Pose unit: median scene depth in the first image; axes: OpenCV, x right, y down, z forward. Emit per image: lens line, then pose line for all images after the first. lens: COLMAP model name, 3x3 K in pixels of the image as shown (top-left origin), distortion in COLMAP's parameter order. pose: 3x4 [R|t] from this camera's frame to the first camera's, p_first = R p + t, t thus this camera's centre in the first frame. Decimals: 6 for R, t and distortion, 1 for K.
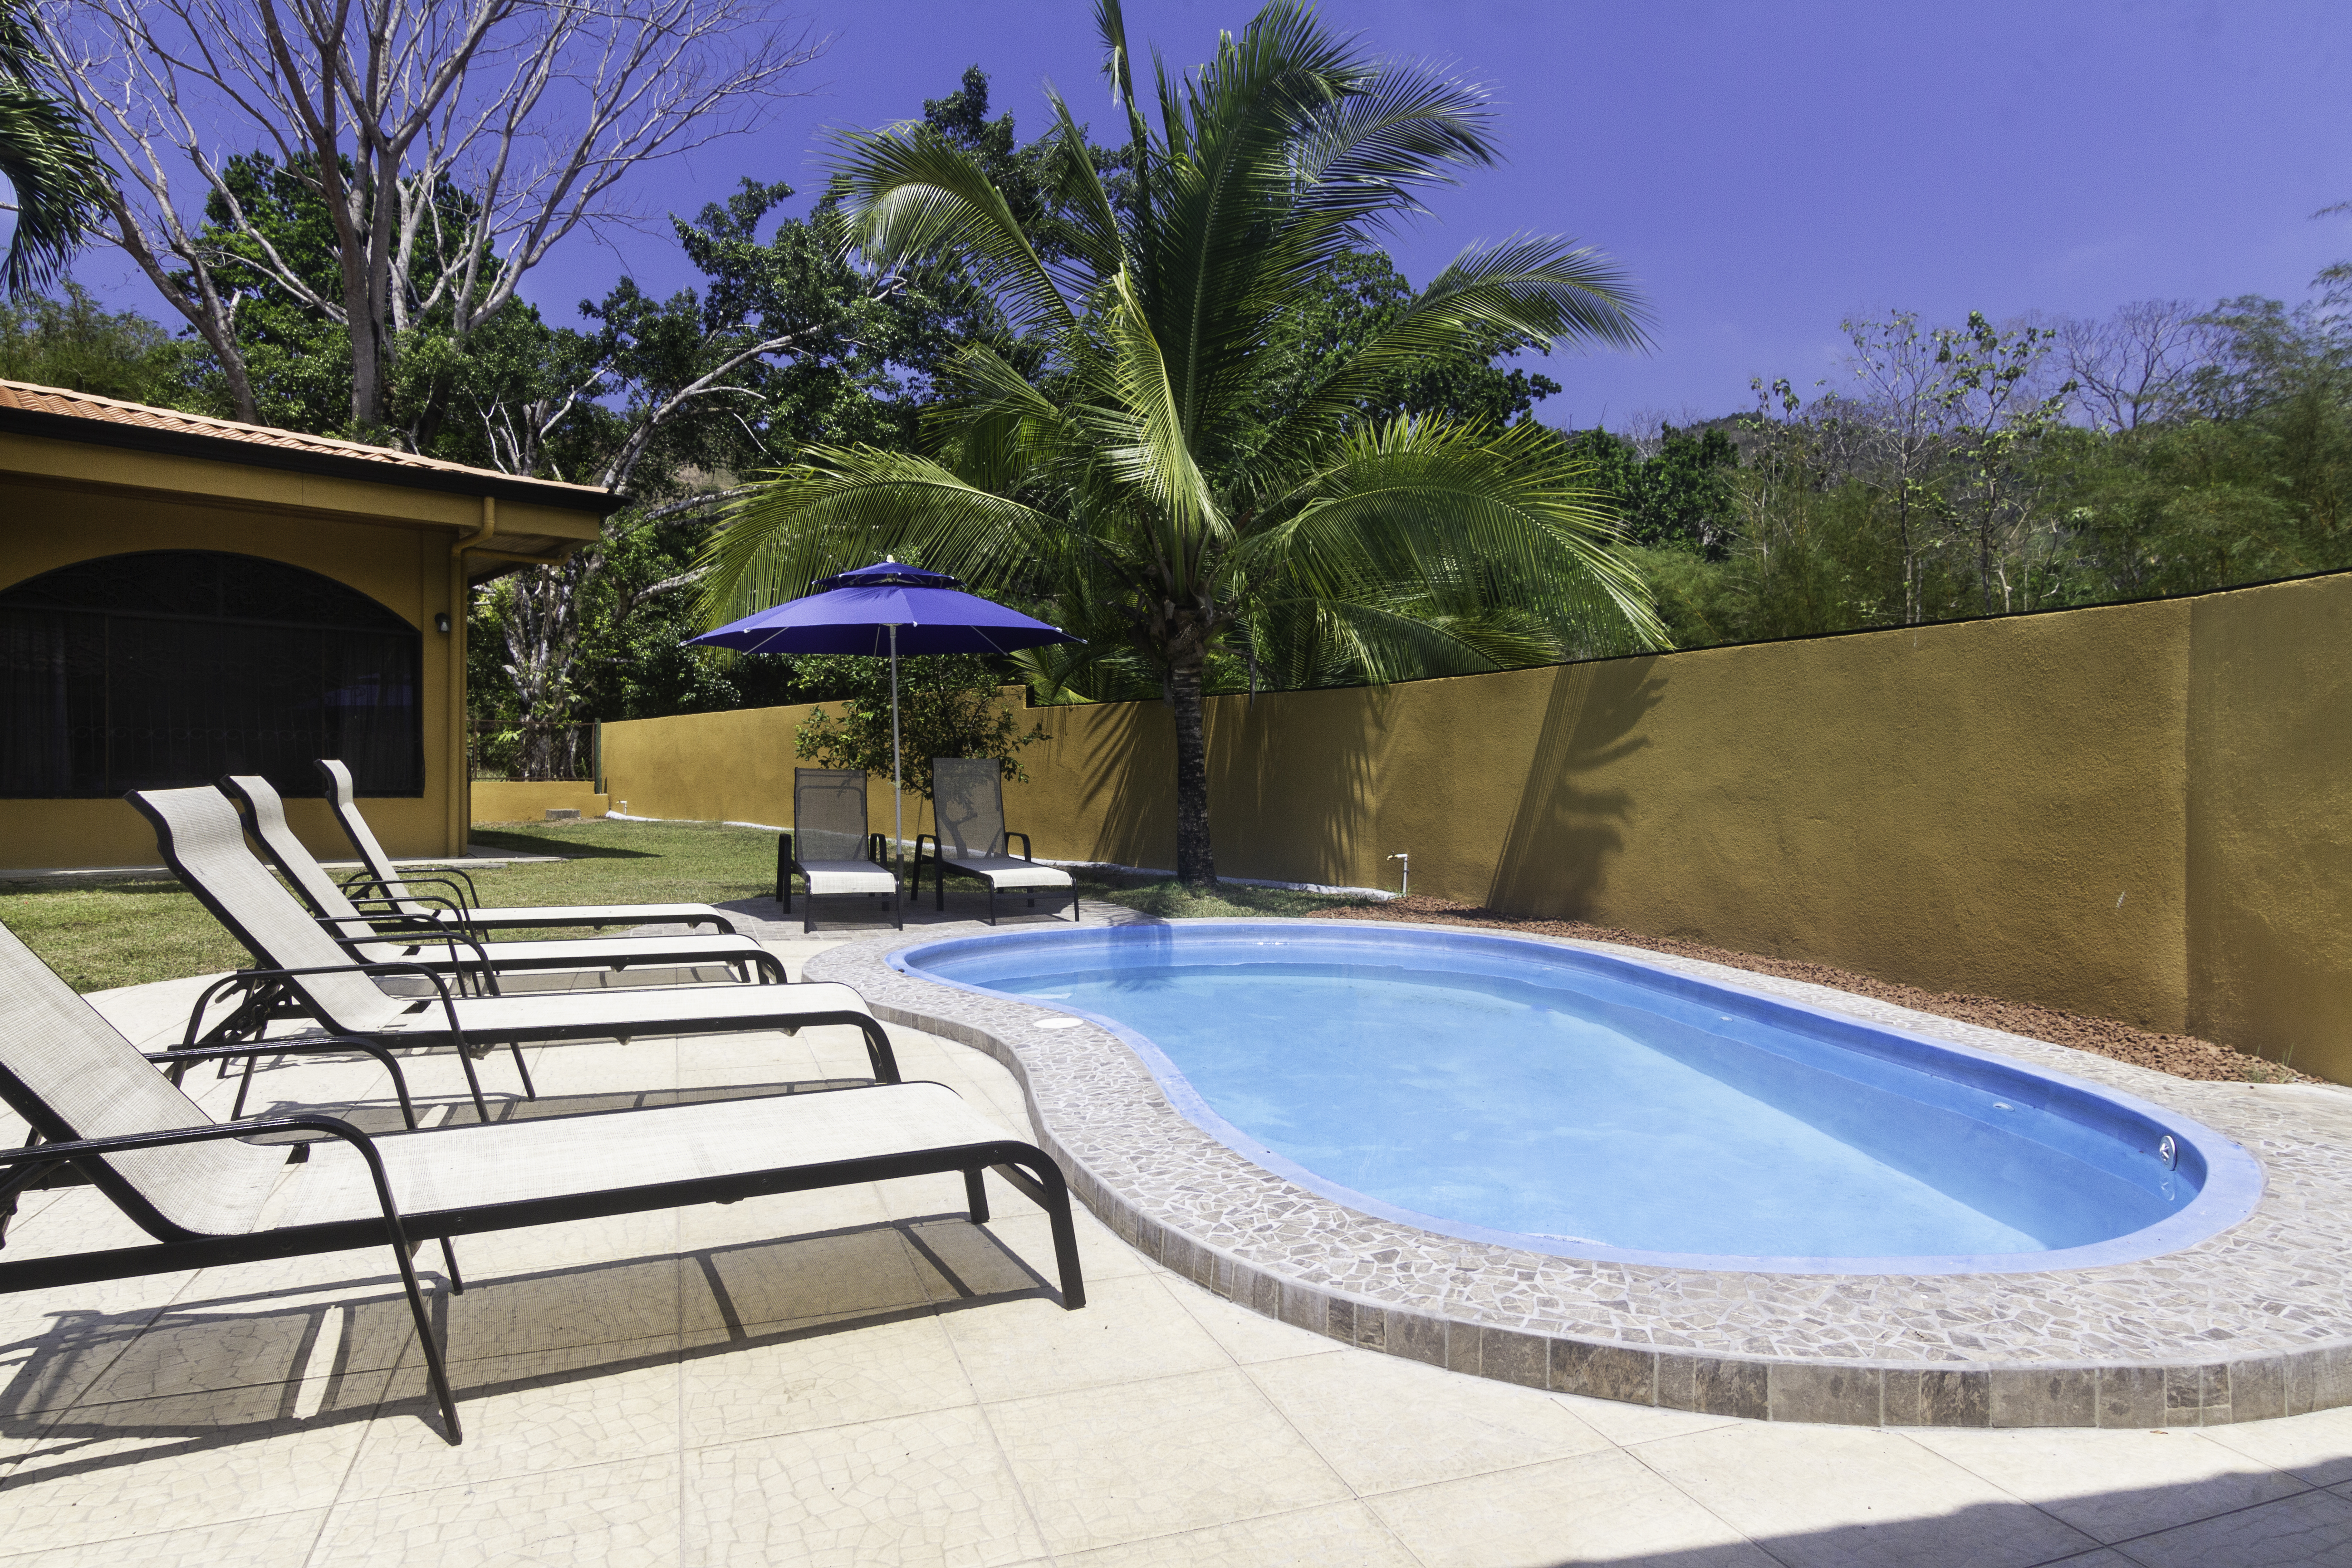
lens RADIAL K [[1389.6, 0, 1201.3], [0, 1389.6, 789.8], [0, 0, 1]] dist [-0.002347, -0.000535]
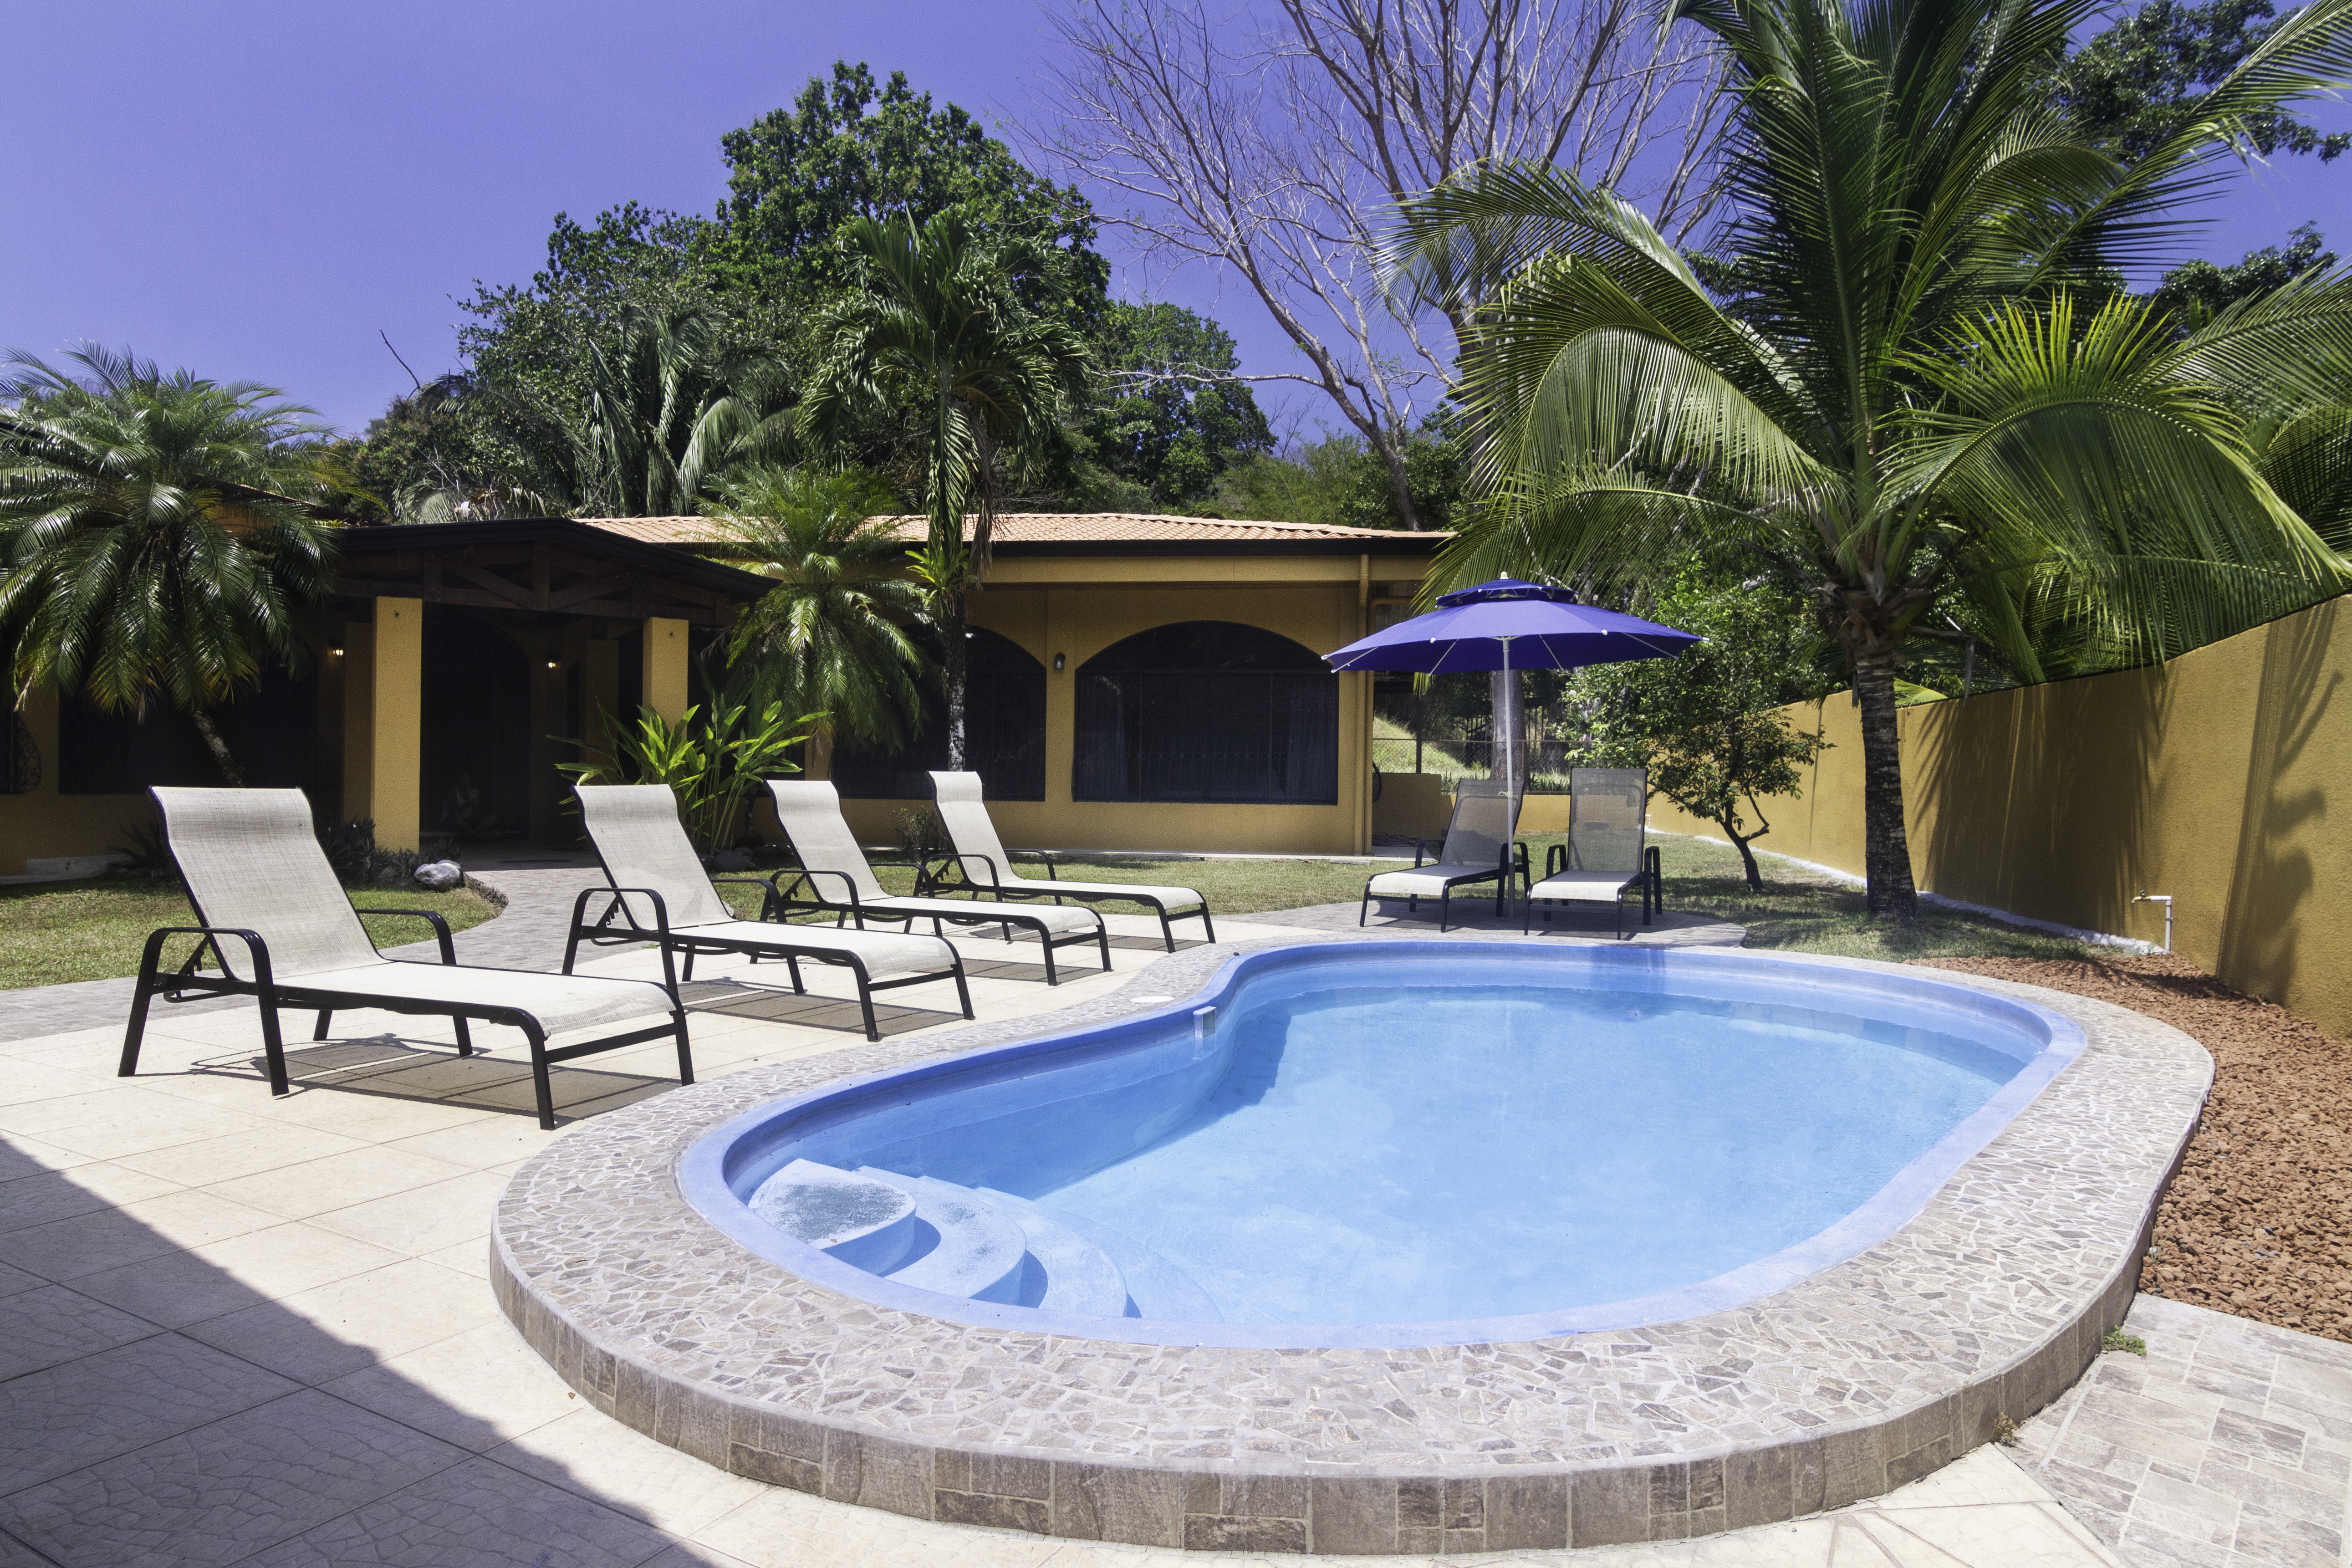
lens RADIAL K [[1398.0, 0, 1212.0], [0, 1398.0, 794.2], [0, 0, 1]] dist [0.001724, 0.000821]
pose [[0.650536, 0.006227, -0.759450, 0.302609], [-0.013825, 0.999898, -0.003644, 0.002315], [0.759350, 0.012869, 0.650555, 0.114118]]
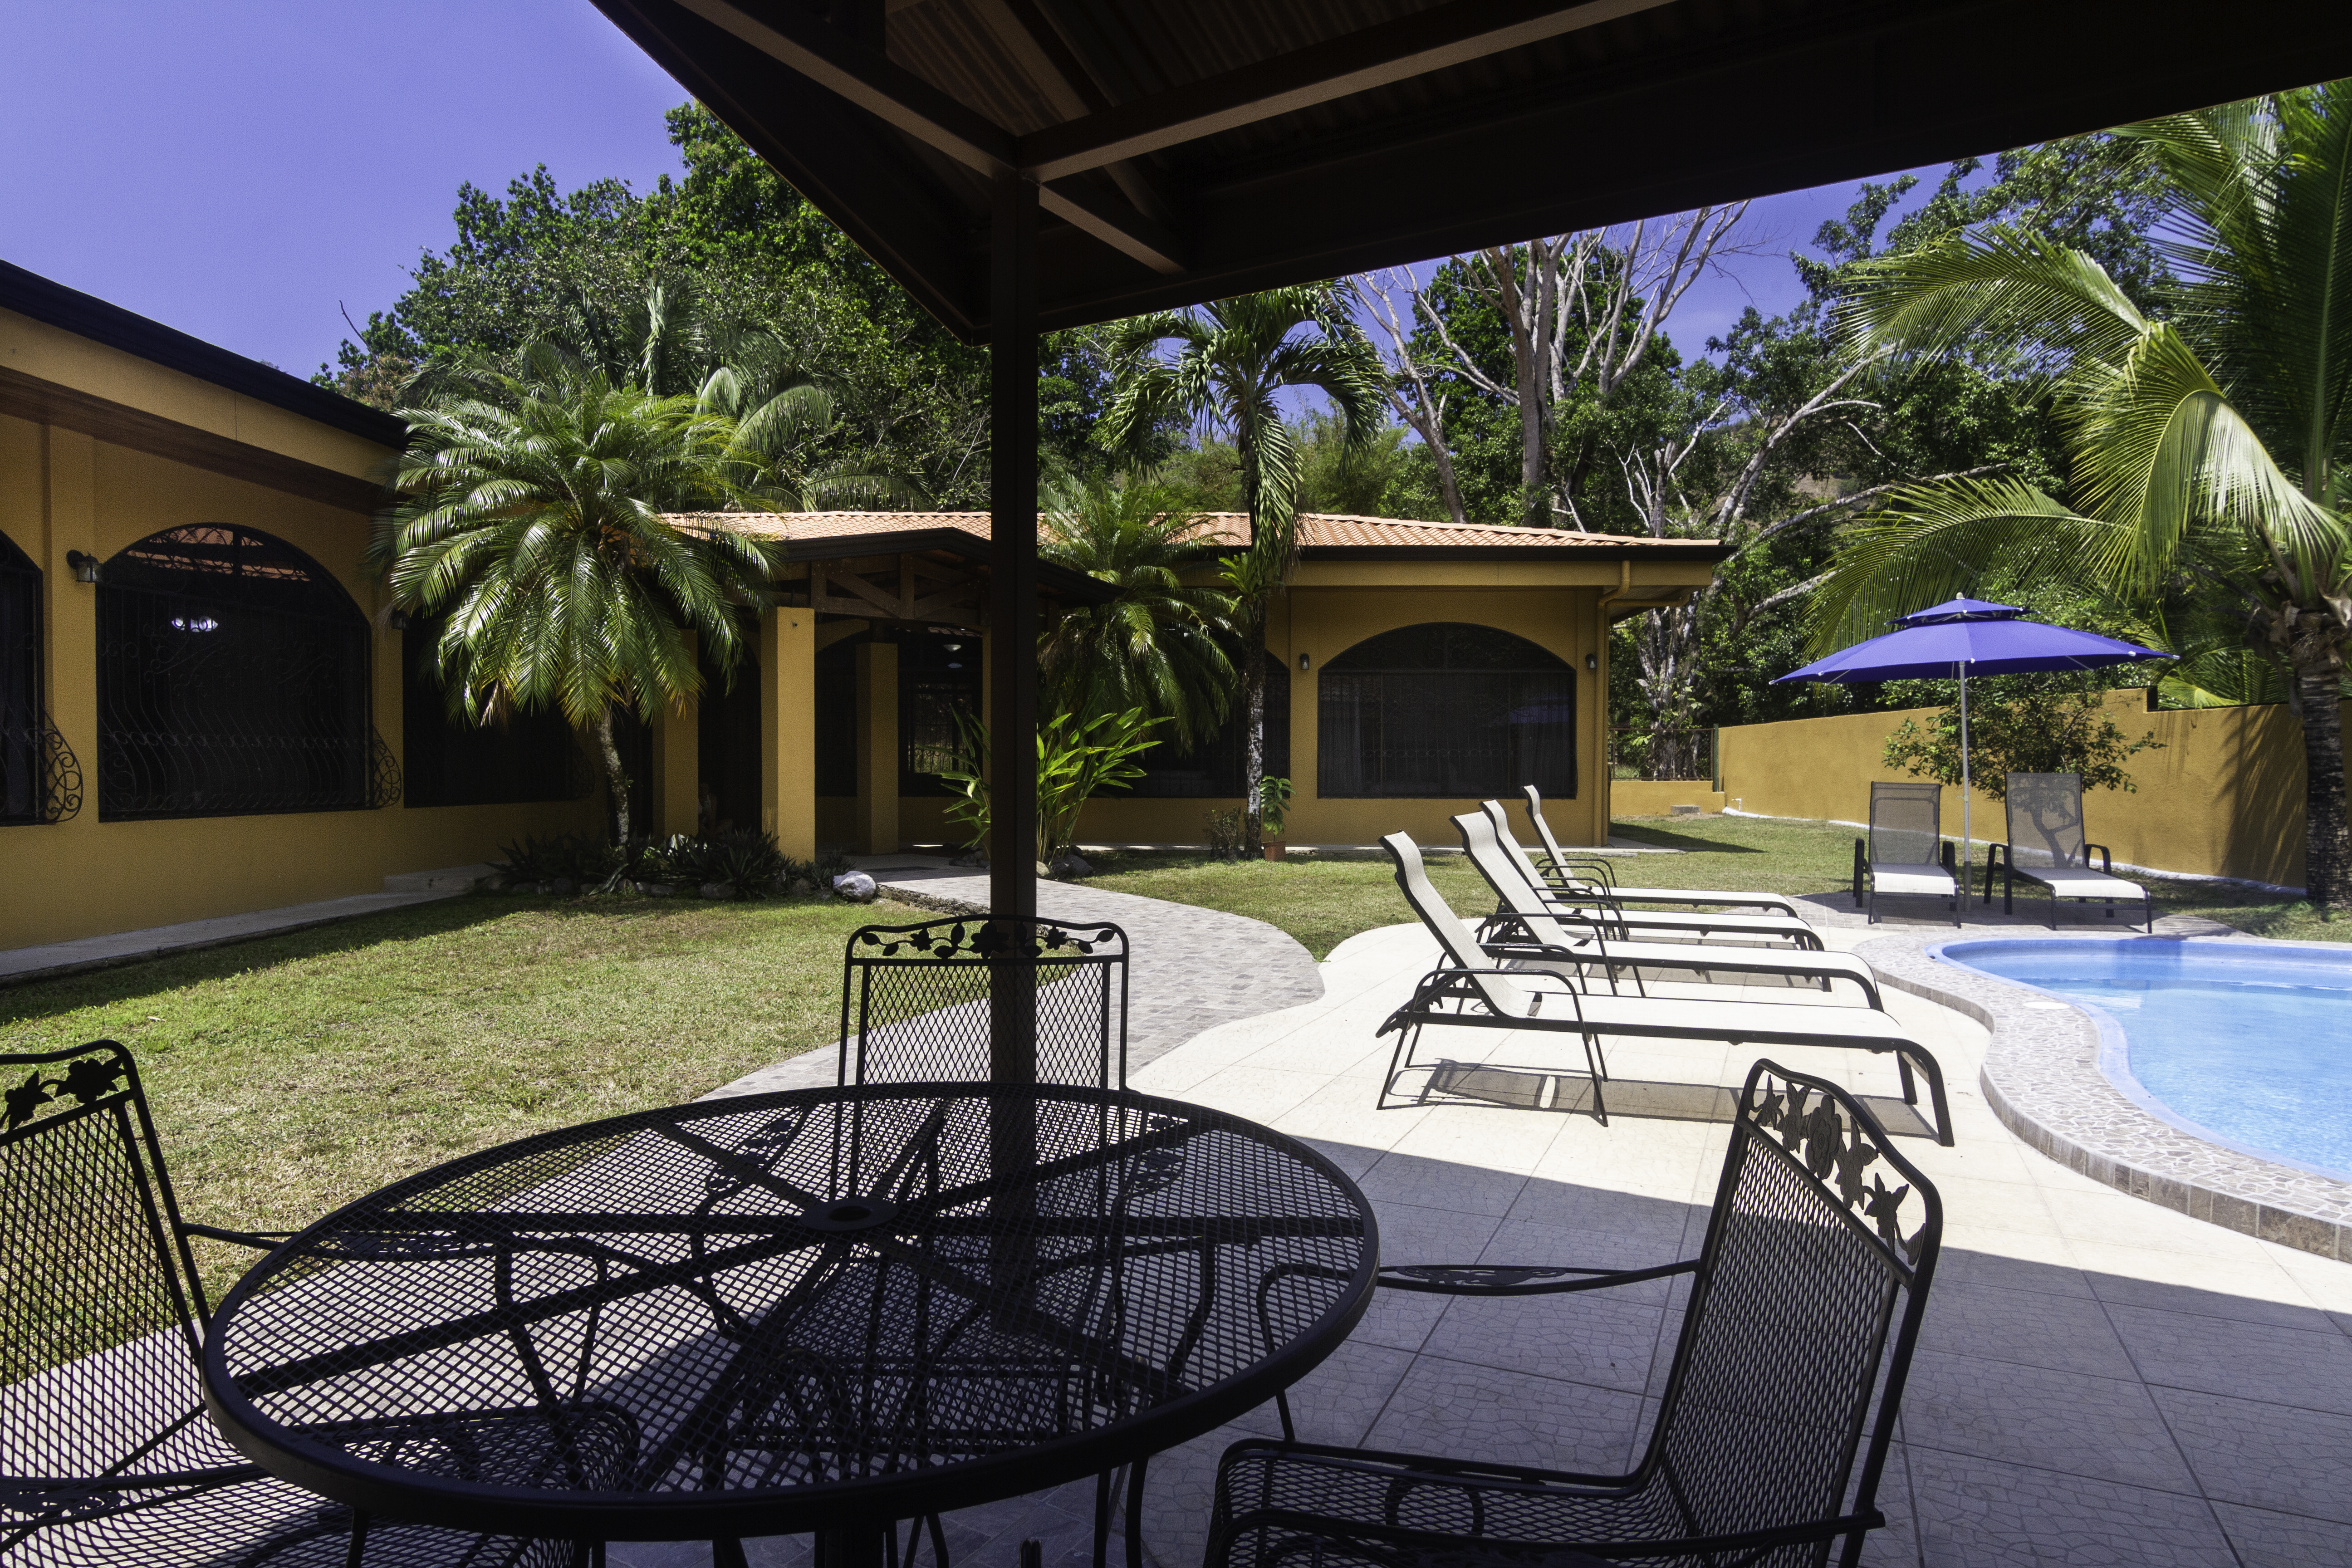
lens RADIAL K [[1389.6, 0, 1201.3], [0, 1389.6, 789.8], [0, 0, 1]] dist [-0.002347, -0.000535]
pose [[0.717867, 0.008799, -0.696125, 0.081897], [-0.003689, 0.999954, 0.008835, -0.012808], [0.696171, -0.003774, 0.717866, -0.158510]]
